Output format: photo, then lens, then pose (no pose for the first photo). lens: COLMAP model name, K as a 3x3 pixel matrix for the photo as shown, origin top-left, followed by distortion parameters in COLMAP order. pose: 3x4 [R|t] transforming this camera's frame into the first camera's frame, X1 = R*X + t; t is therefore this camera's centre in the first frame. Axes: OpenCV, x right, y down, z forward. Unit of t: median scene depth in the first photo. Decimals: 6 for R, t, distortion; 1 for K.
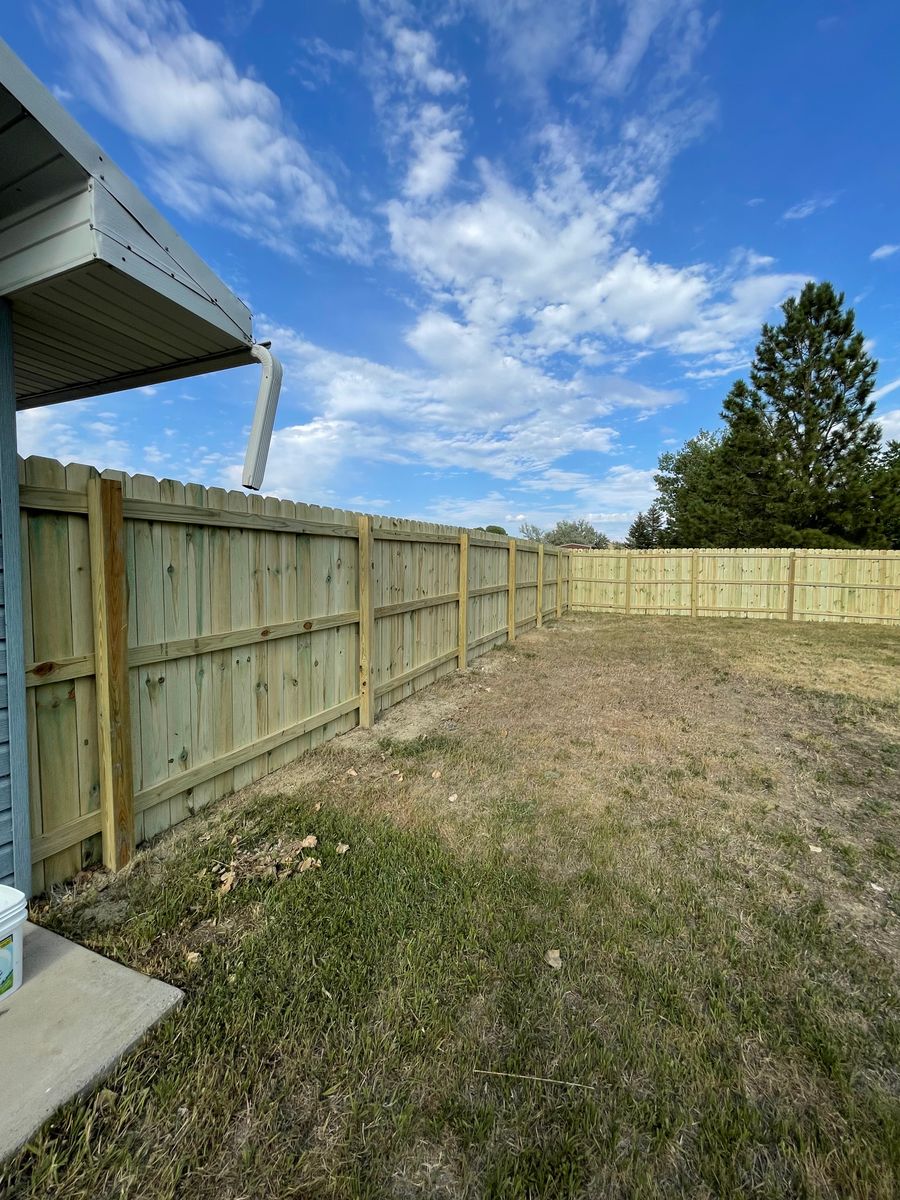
lens RADIAL K [[482.8, 0, 450.0], [0, 482.8, 600.0], [0, 0, 1]] dist [0.014142, -0.000157]
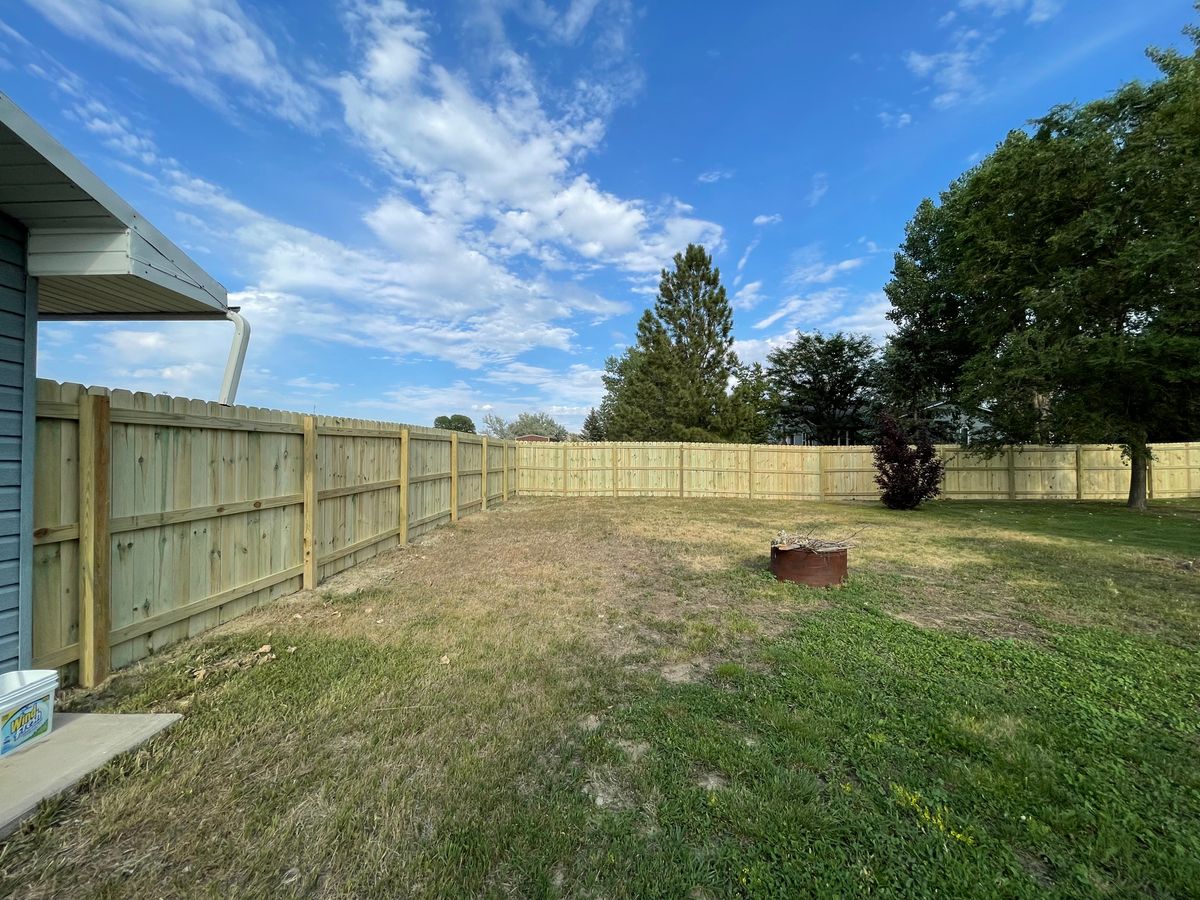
lens RADIAL K [[504.1, 0, 608.3], [0, 504.1, 454.3], [0, 0, 1]] dist [-0.013323, 0.008516]
pose [[0.934229, -0.003848, 0.356653, 0.032773], [0.030319, 0.997179, -0.068660, 0.014398], [-0.355382, 0.074958, 0.931711, -0.193848]]
